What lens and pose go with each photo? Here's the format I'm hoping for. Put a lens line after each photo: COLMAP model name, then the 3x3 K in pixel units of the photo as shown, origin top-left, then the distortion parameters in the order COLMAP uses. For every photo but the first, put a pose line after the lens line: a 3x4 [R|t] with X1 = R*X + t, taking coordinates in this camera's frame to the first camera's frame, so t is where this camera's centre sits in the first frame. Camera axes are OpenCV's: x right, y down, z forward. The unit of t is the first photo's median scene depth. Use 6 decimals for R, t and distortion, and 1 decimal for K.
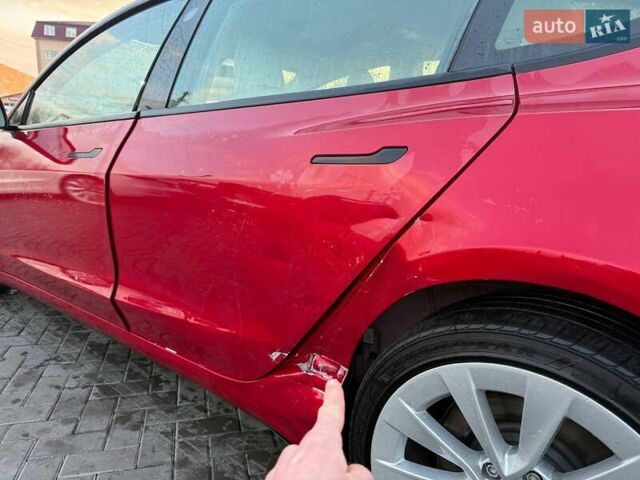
lens RADIAL K [[454.6, 0, 320.0], [0, 454.6, 240.0], [0, 0, 1]] dist [0.004350, -0.008398]
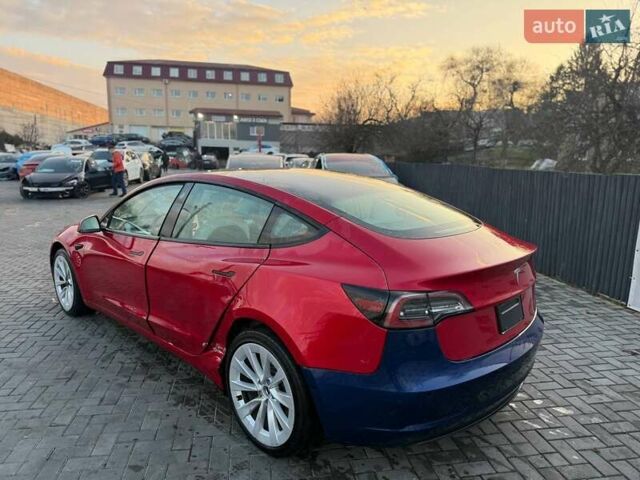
lens RADIAL K [[454.6, 0, 320.0], [0, 454.6, 240.0], [0, 0, 1]] dist [0.004350, -0.008398]
pose [[0.993935, 0.004597, -0.109872, 0.587171], [-0.009546, 0.998961, -0.044556, -0.157795], [0.109553, 0.045335, 0.992947, -1.060190]]
